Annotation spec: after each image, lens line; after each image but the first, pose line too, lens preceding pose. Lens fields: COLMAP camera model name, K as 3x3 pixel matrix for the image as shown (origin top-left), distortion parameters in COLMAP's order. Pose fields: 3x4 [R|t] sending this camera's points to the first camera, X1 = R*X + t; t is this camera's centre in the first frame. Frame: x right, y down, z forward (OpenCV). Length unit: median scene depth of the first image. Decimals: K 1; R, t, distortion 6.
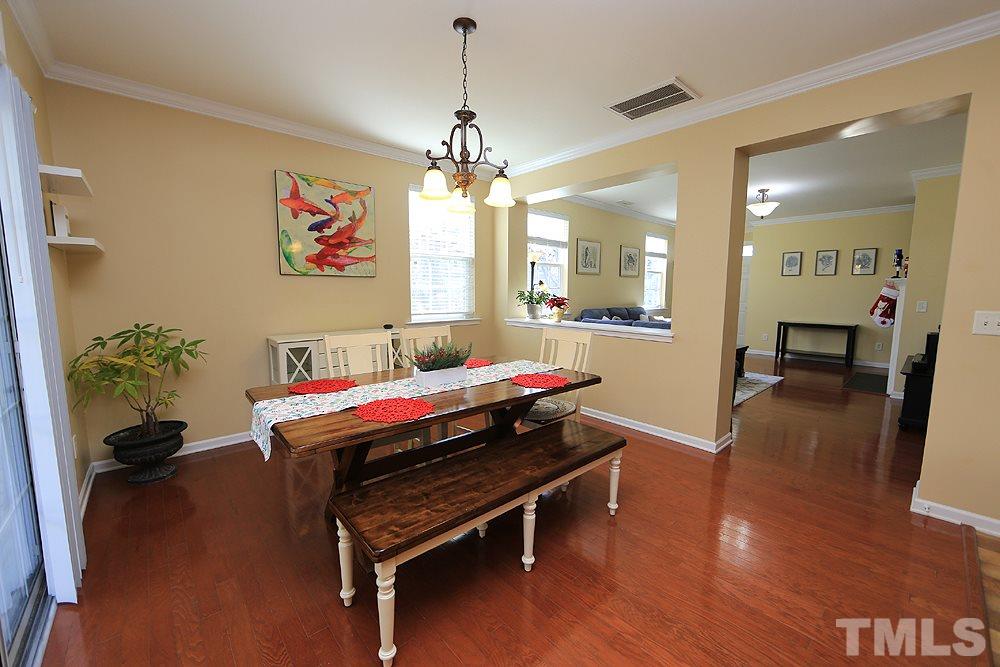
lens RADIAL K [[390.9, 0, 503.4], [0, 390.9, 332.6], [0, 0, 1]] dist [-0.011680, 0.000194]
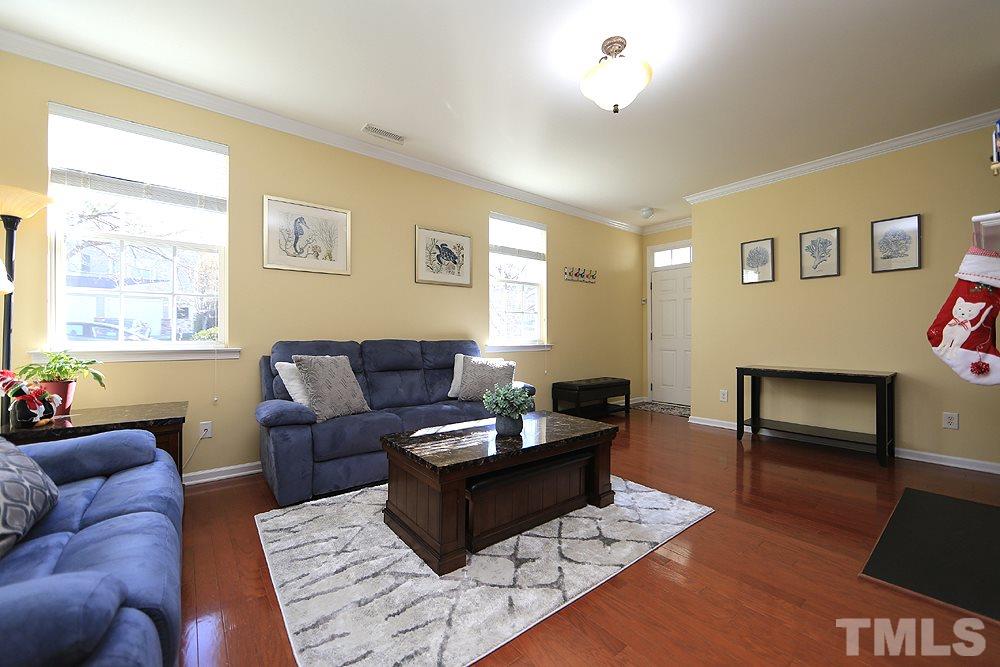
lens RADIAL K [[390.9, 0, 503.7], [0, 390.9, 333.4], [0, 0, 1]] dist [-0.011680, 0.000194]
pose [[0.998471, -0.005278, -0.055028, 0.809676], [-0.001177, 0.993177, -0.116609, -0.023085], [0.055268, 0.116496, 0.991652, 0.874925]]
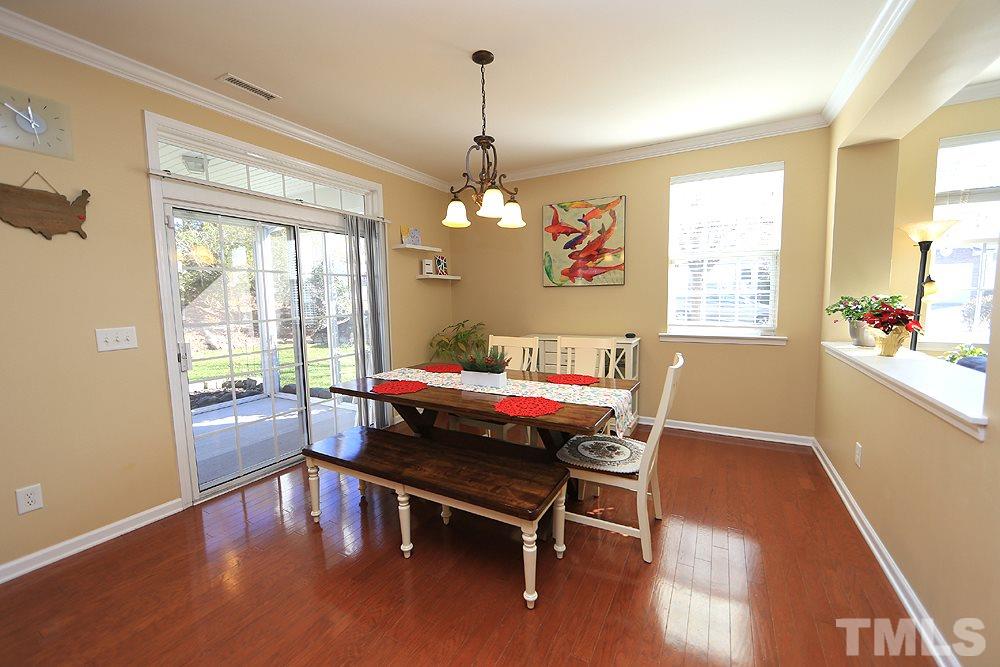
lens RADIAL K [[390.9, 0, 502.0], [0, 390.9, 335.8], [0, 0, 1]] dist [-0.011680, 0.000194]
pose [[0.330549, 0.086933, -0.939776, 0.523860], [-0.085890, 0.994388, 0.061775, -0.048879], [0.939872, 0.060298, 0.336161, 0.387399]]
